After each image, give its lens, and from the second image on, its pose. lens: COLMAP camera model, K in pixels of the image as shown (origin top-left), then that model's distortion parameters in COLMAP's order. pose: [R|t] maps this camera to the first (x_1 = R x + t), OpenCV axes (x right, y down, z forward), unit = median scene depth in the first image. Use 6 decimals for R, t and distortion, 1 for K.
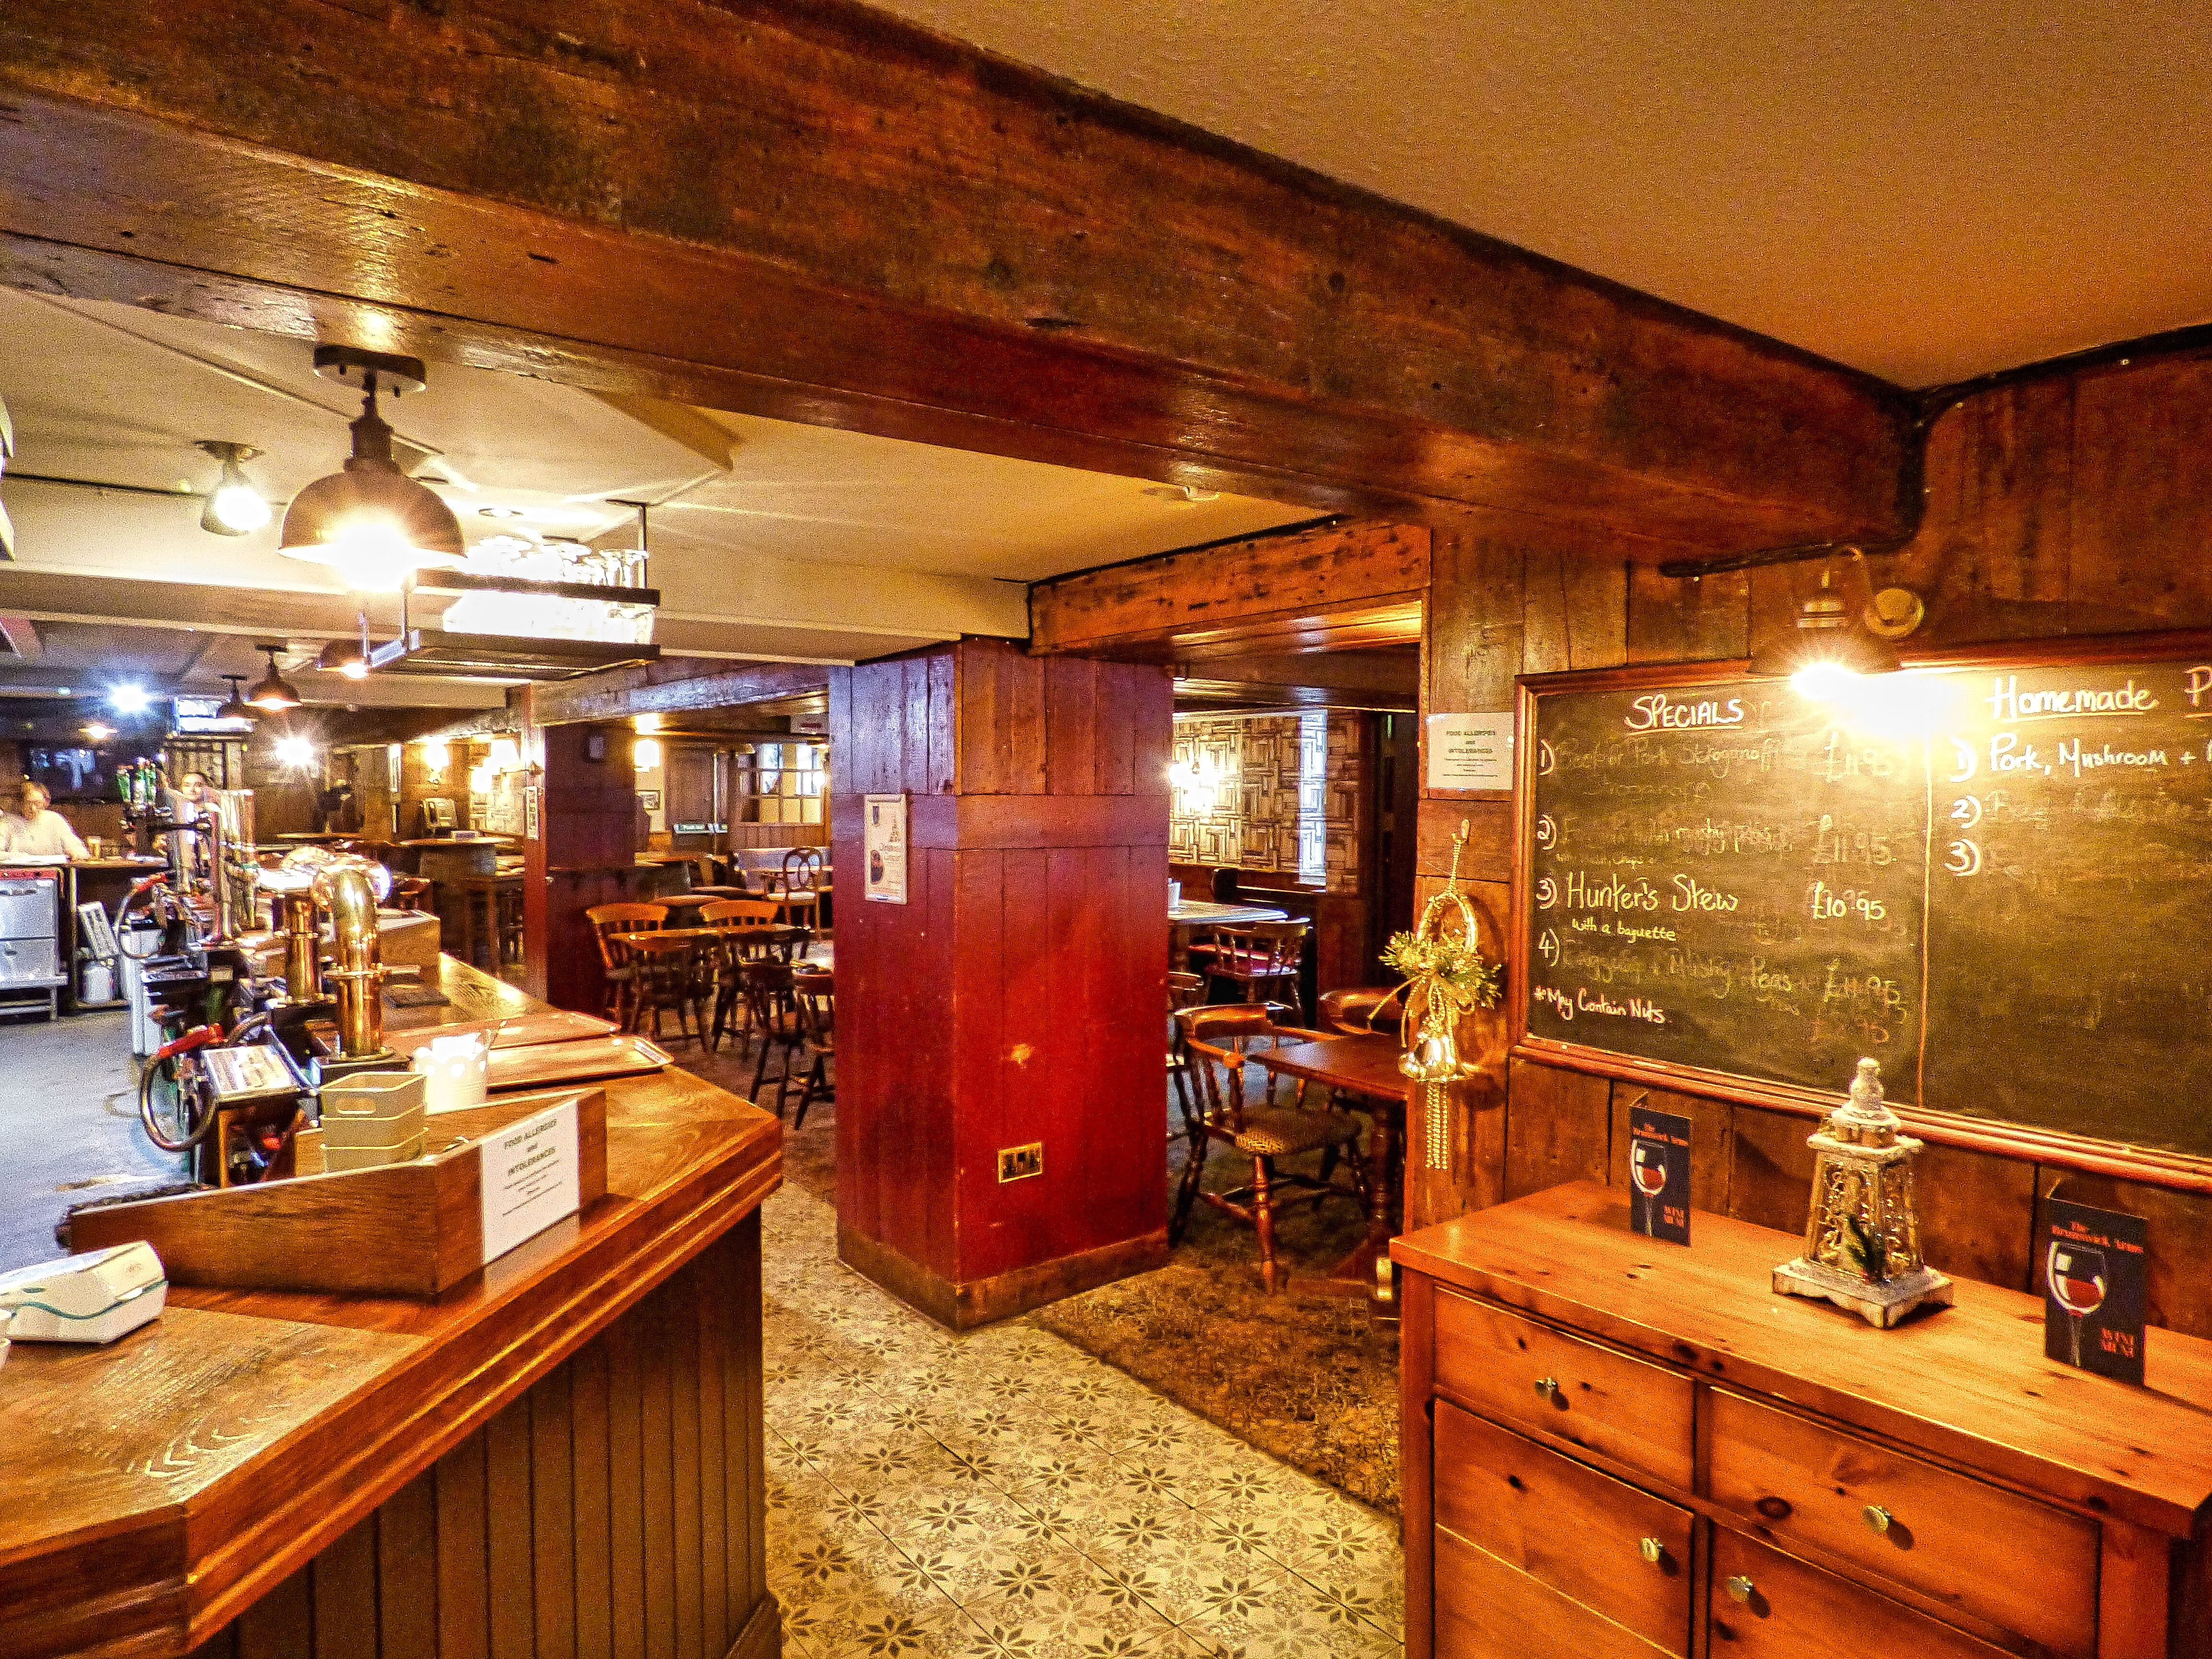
lens RADIAL K [[1345.0, 0, 1125.6], [0, 1345.0, 827.3], [0, 0, 1]] dist [-0.014563, -0.004778]
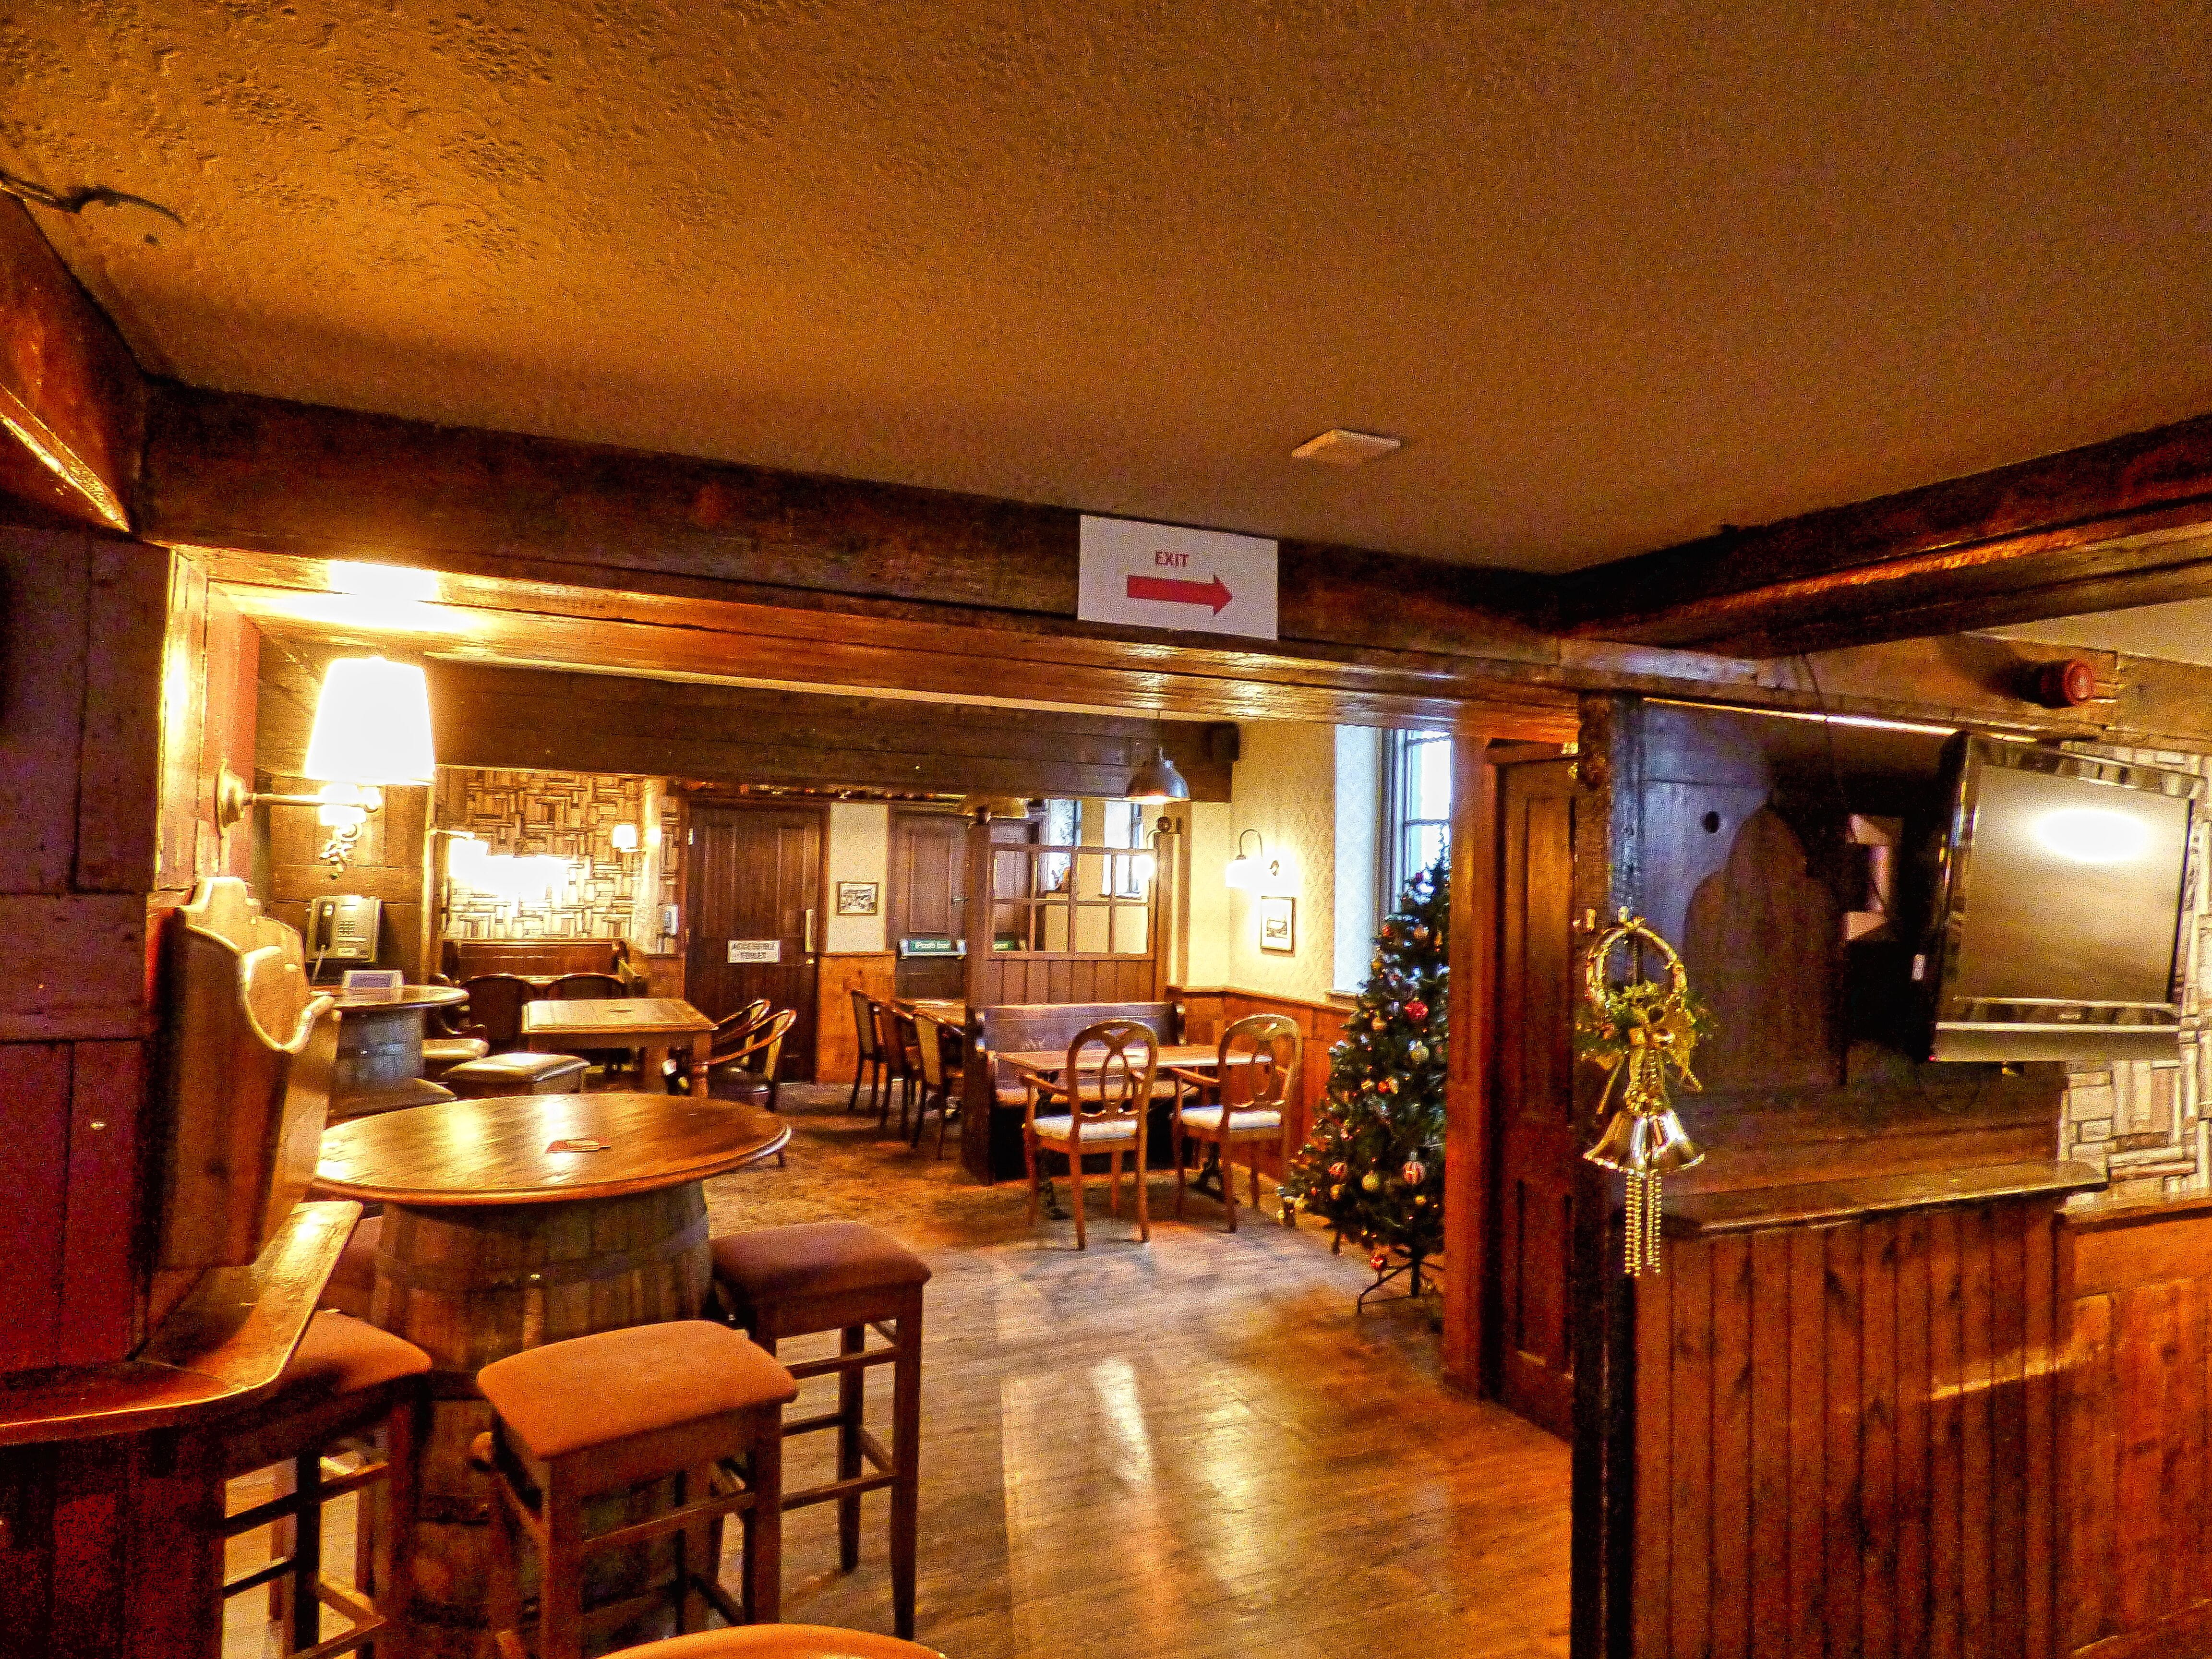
lens RADIAL K [[1345.0, 0, 1107.3], [0, 1345.0, 827.7], [0, 0, 1]] dist [-0.014563, -0.004778]
pose [[0.971399, 0.006942, -0.237350, -0.463573], [-0.023078, 0.997601, -0.065273, -0.065173], [0.236328, 0.068884, 0.969229, 1.914646]]
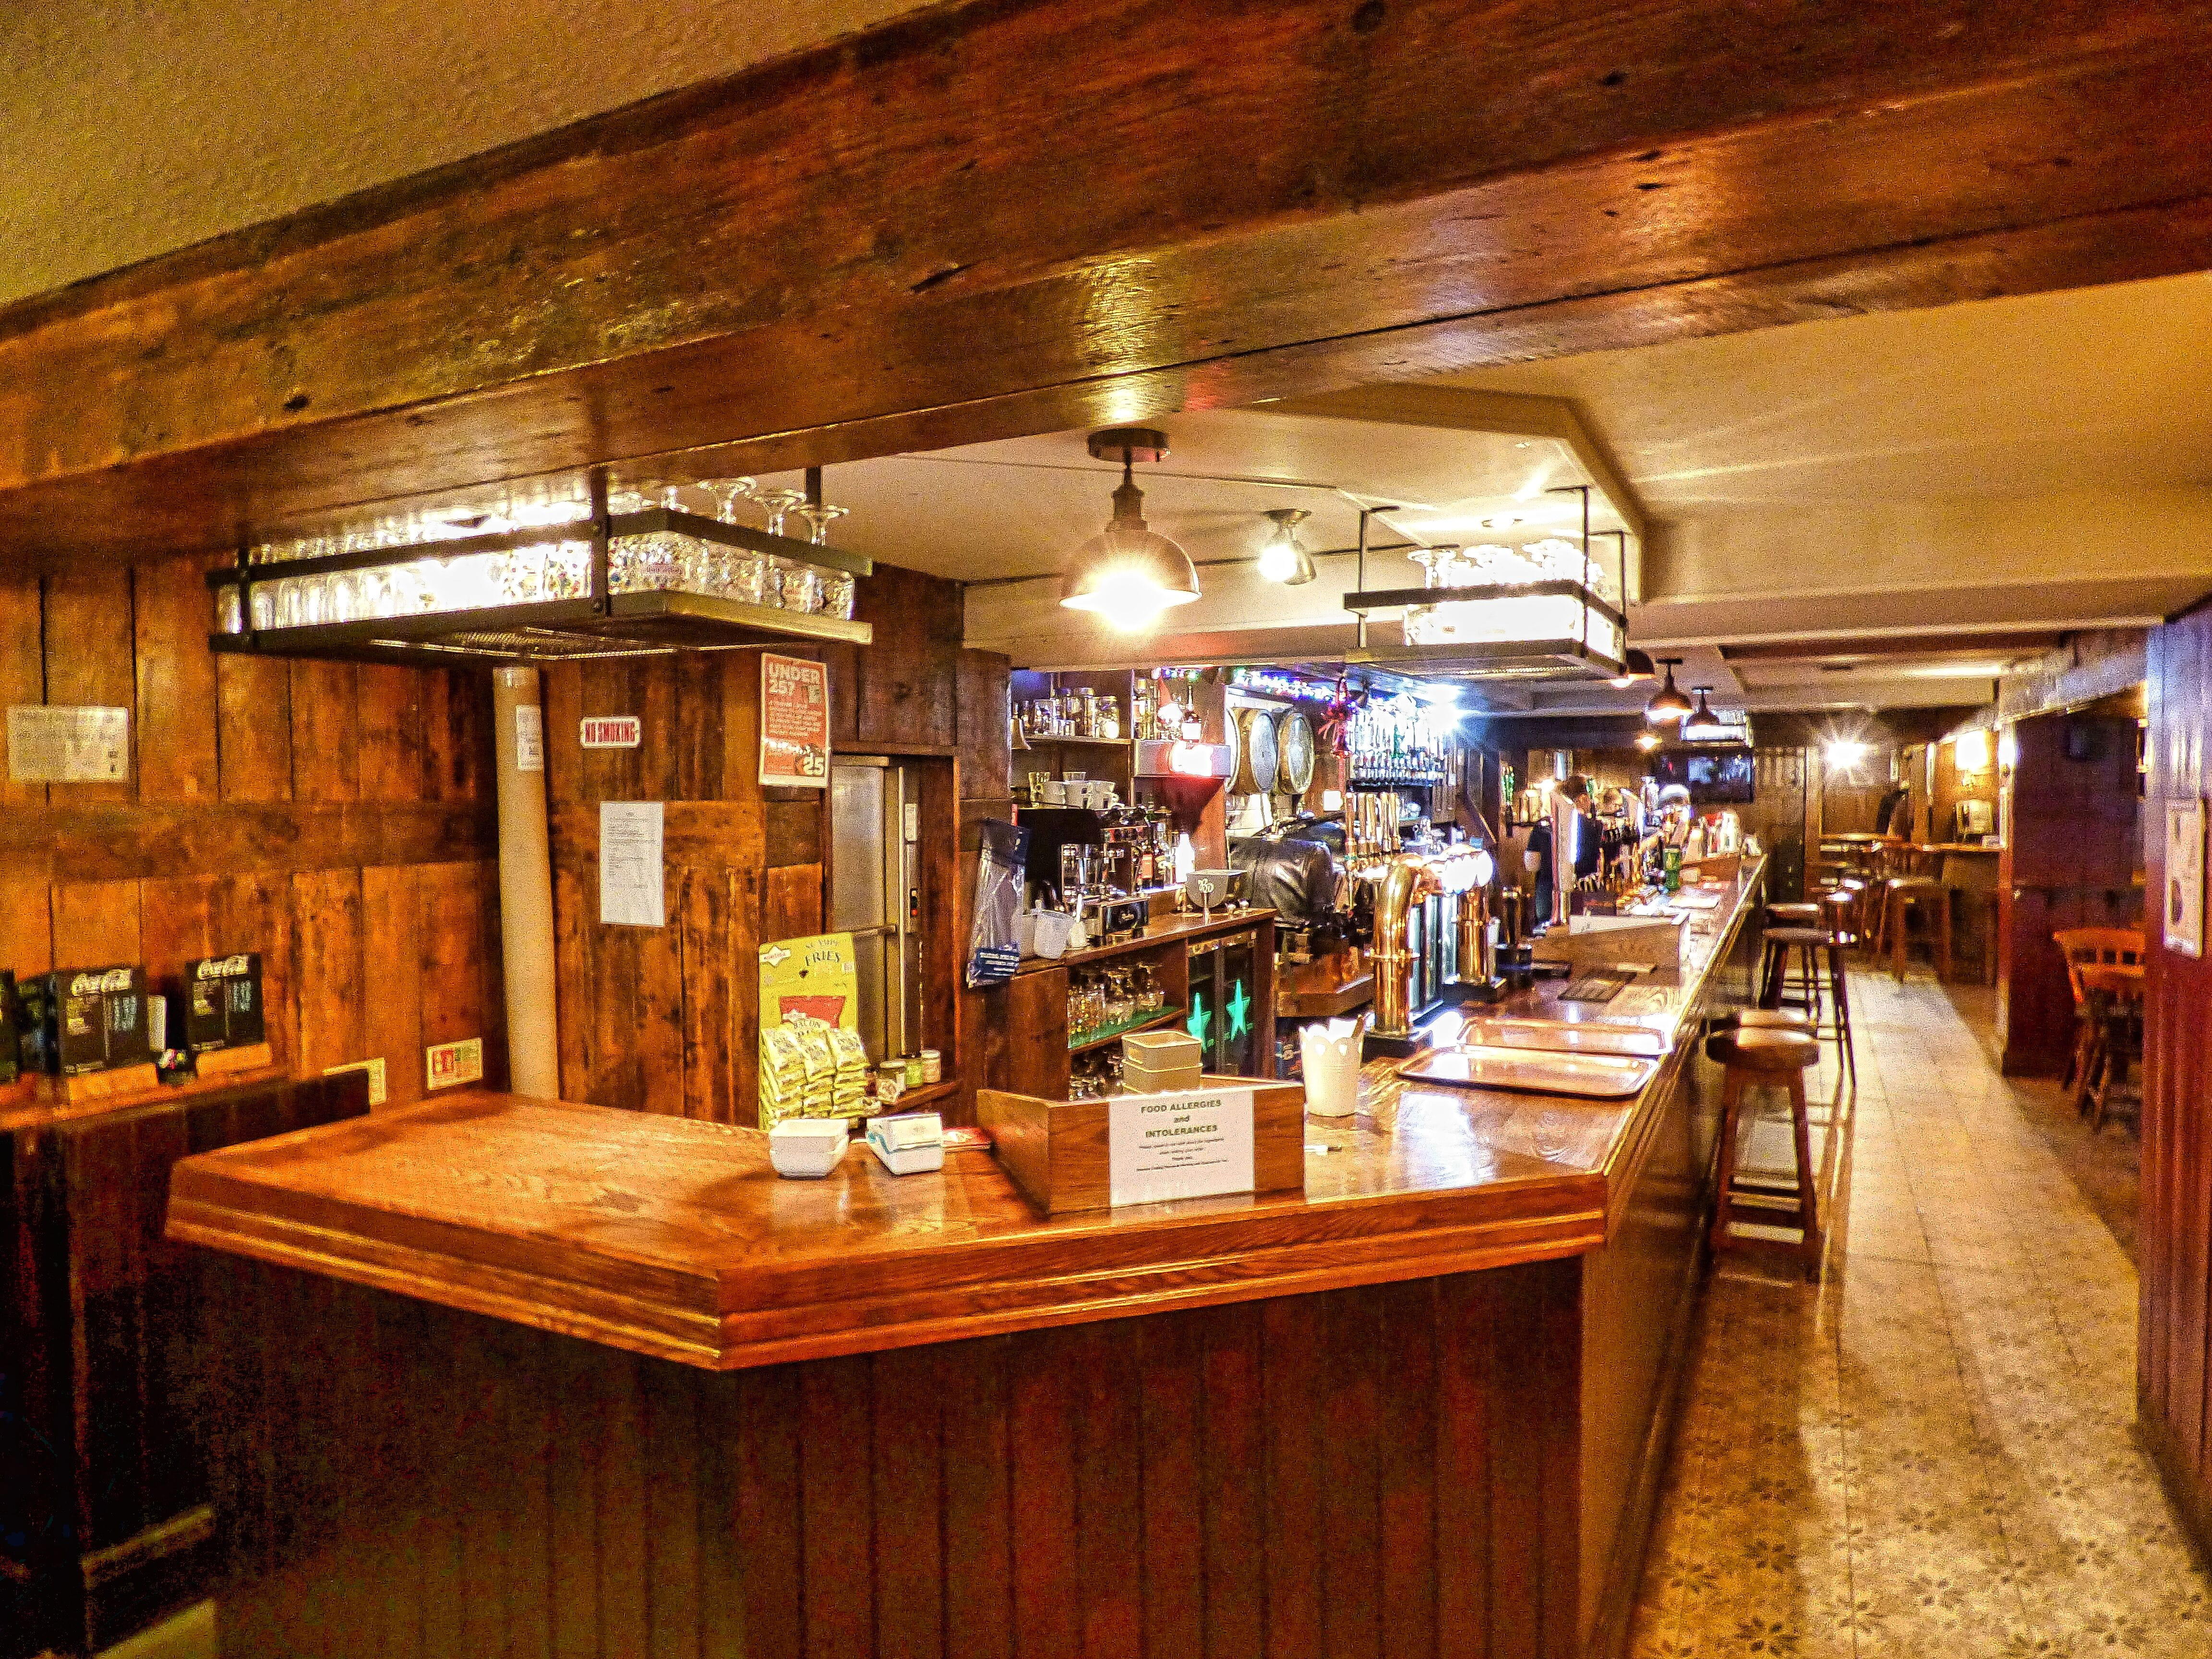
lens RADIAL K [[1345.0, 0, 1121.4], [0, 1345.0, 830.9], [0, 0, 1]] dist [-0.014563, -0.004778]
pose [[0.436118, 0.026129, -0.899510, 0.206816], [-0.024980, 0.999545, 0.016923, -0.006065], [0.899543, 0.015089, 0.436572, 0.183033]]
